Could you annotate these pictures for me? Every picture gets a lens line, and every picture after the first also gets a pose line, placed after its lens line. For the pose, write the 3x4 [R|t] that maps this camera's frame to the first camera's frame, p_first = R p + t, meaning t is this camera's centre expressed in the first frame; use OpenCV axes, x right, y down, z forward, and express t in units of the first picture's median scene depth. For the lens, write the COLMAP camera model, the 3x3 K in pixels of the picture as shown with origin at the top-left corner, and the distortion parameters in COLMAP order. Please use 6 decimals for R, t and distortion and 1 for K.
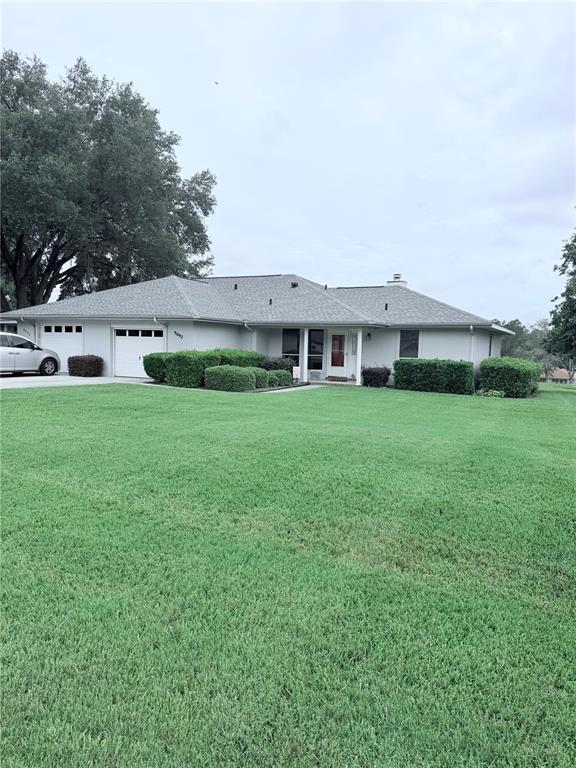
lens RADIAL K [[535.2, 0, 291.4], [0, 535.2, 393.8], [0, 0, 1]] dist [0.103866, -0.110014]
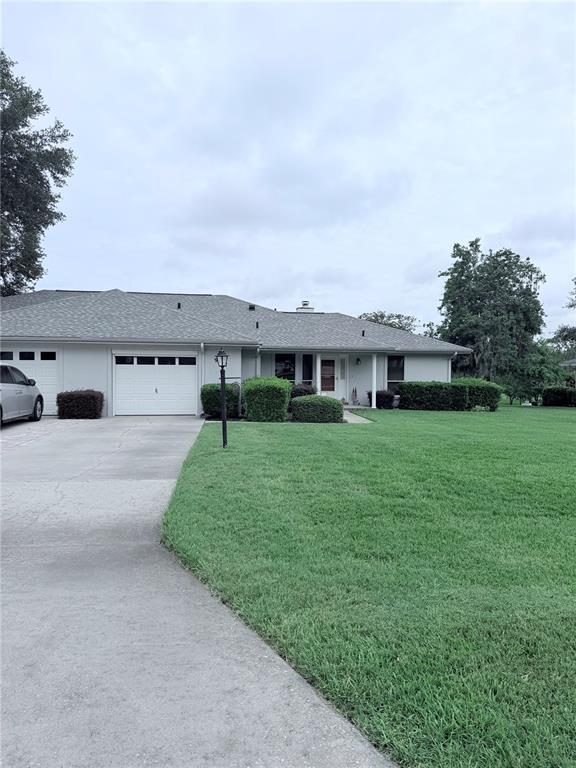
lens RADIAL K [[535.2, 0, 291.4], [0, 535.2, 393.8], [0, 0, 1]] dist [0.103866, -0.110014]
pose [[0.824834, -0.044320, 0.563636, -0.564843], [0.063846, 0.997847, -0.014972, -0.036581], [-0.561759, 0.048335, 0.825888, 0.212546]]
